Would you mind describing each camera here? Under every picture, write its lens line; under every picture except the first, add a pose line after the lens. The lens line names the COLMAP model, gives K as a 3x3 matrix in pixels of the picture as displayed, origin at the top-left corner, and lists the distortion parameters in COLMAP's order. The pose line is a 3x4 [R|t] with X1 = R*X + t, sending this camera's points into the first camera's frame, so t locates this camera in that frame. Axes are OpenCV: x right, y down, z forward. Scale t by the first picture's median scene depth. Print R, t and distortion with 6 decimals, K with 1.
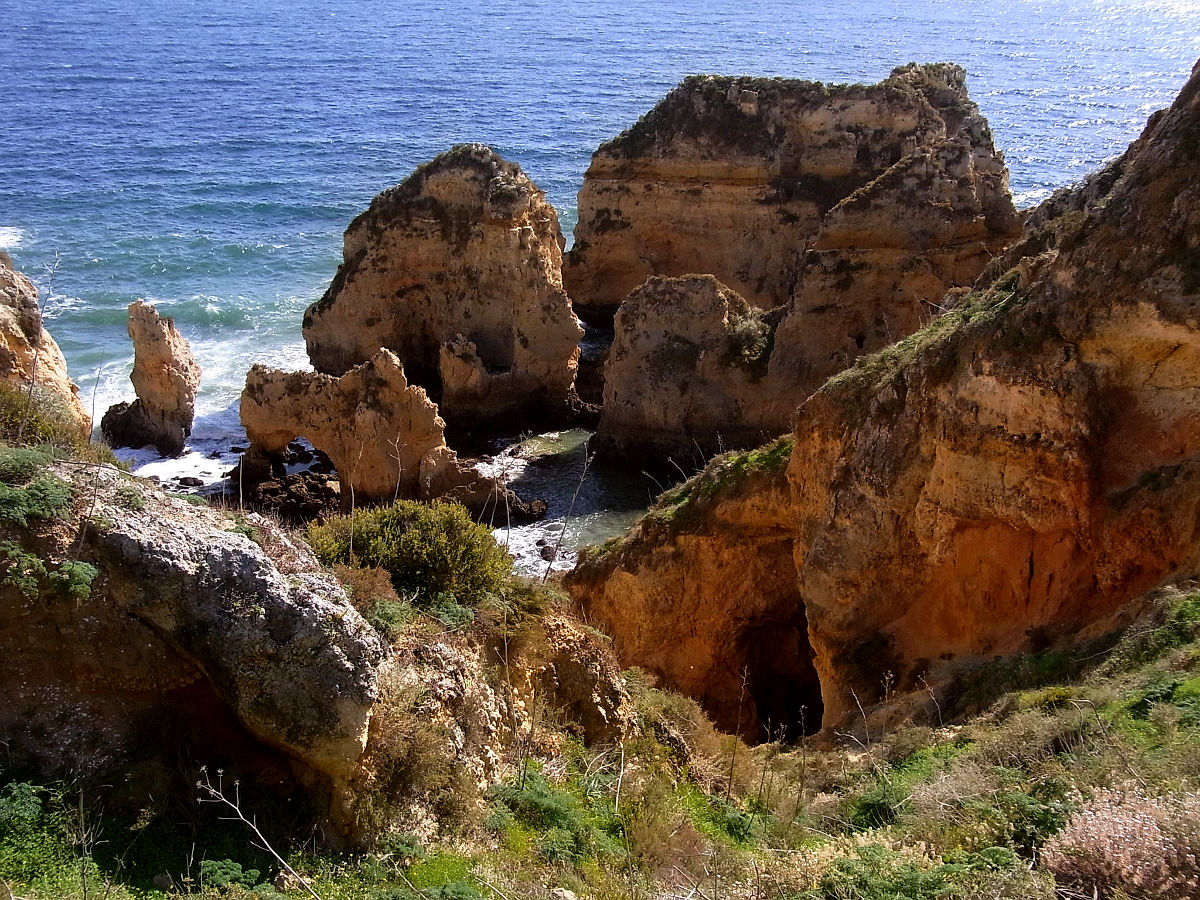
lens RADIAL K [[1371.2, 0, 598.8], [0, 1371.2, 452.6], [0, 0, 1]] dist [-0.034773, 0.000000]
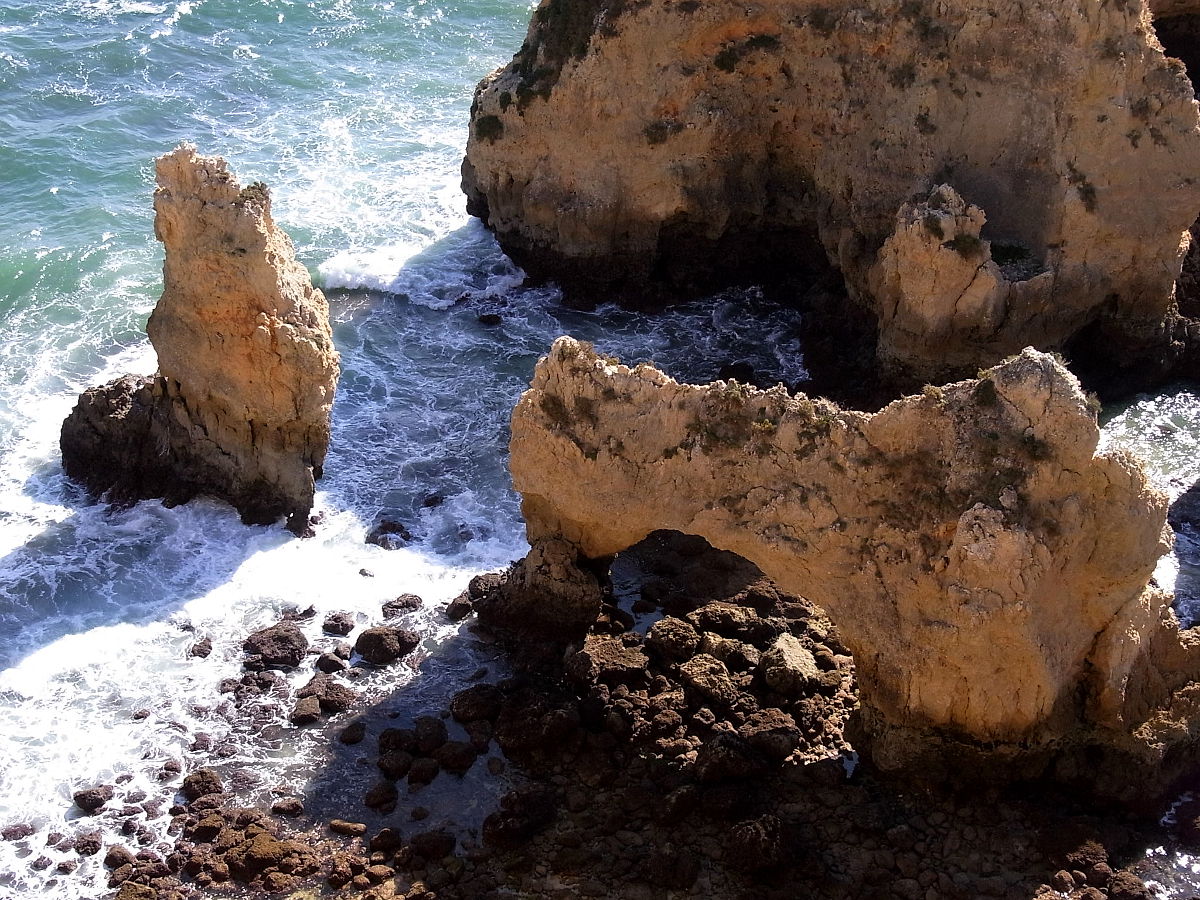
lens RADIAL K [[2034.2, 0, 591.4], [0, 2034.2, 460.1], [0, 0, 1]] dist [0.130729, 0.000000]
pose [[0.995120, -0.041054, 0.089724, -0.256047], [0.022966, 0.980726, 0.194035, -0.123097], [-0.095961, -0.191027, 0.976883, 0.384094]]
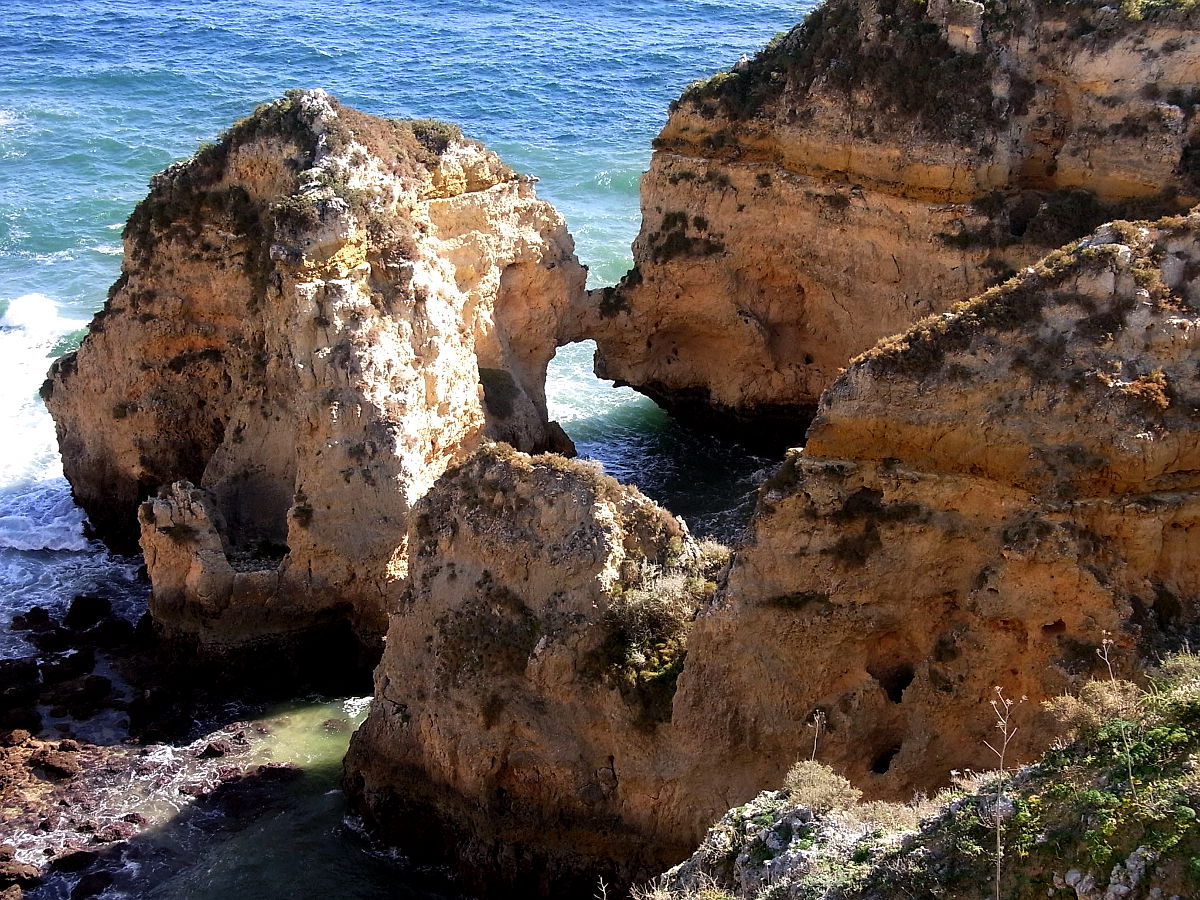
lens RADIAL K [[1747.0, 0, 589.6], [0, 1747.0, 448.7], [0, 0, 1]] dist [0.059074, 0.000000]
pose [[0.933725, 0.141562, -0.328812, 0.238778], [-0.123657, 0.989498, 0.074857, -0.159784], [0.335956, -0.029236, 0.941424, 0.432424]]
